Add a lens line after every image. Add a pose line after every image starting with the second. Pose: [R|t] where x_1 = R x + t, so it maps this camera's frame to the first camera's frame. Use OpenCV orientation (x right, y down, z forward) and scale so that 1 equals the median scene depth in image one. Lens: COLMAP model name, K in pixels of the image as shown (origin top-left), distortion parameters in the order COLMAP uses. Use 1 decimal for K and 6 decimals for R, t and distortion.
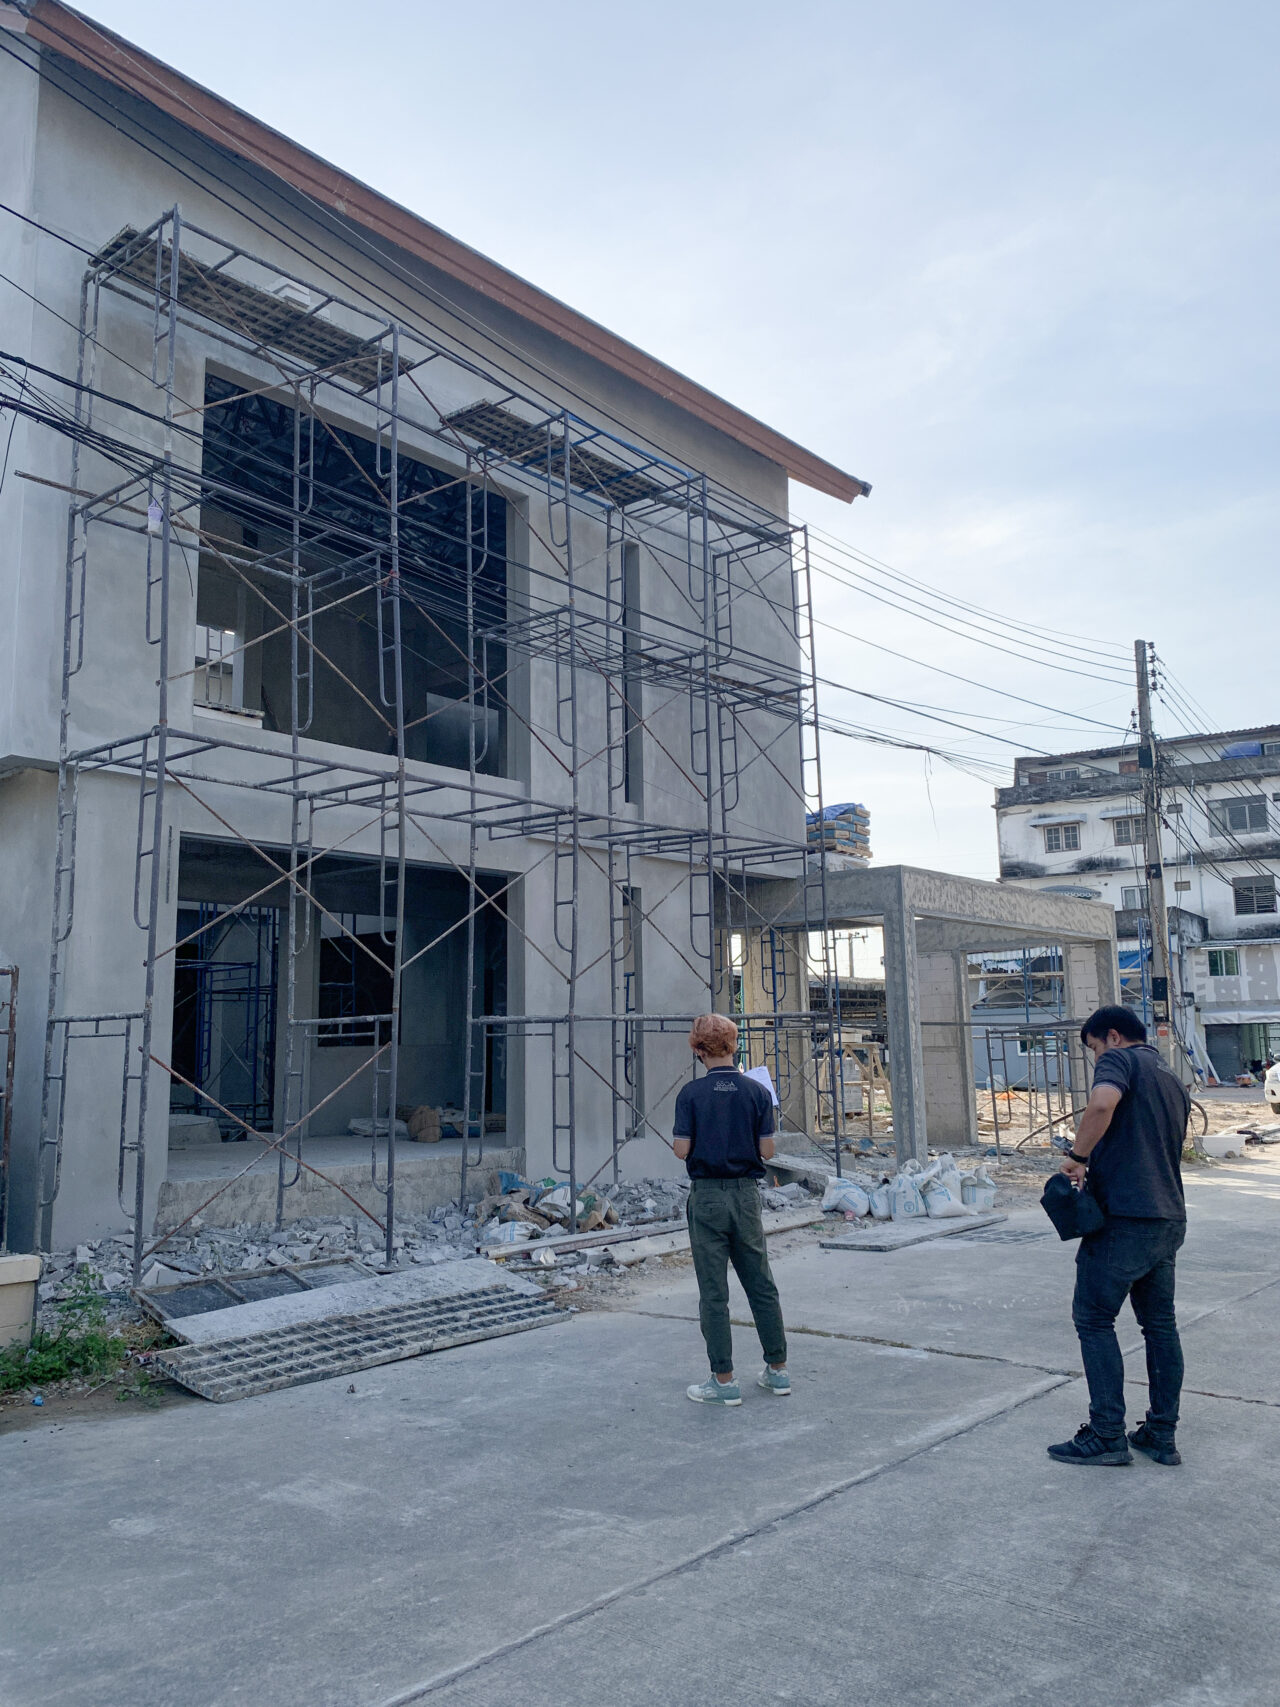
lens RADIAL K [[1312.5, 0, 640.0], [0, 1312.5, 853.5], [0, 0, 1]] dist [-0.004653, -0.001467]
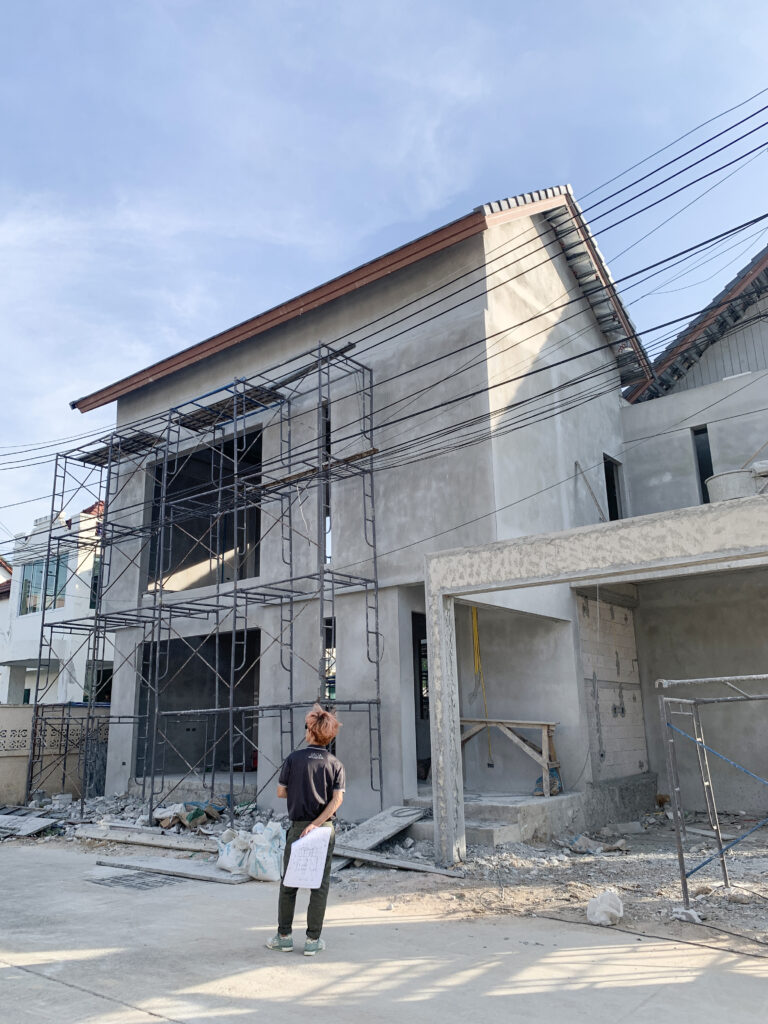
lens RADIAL K [[787.3, 0, 384.0], [0, 787.3, 512.0], [0, 0, 1]] dist [-0.004653, -0.001467]
pose [[0.036968, -0.231938, -0.972028, 1.010940], [0.183060, 0.957805, -0.221583, 0.135344], [0.982406, -0.169748, 0.077866, 1.098556]]
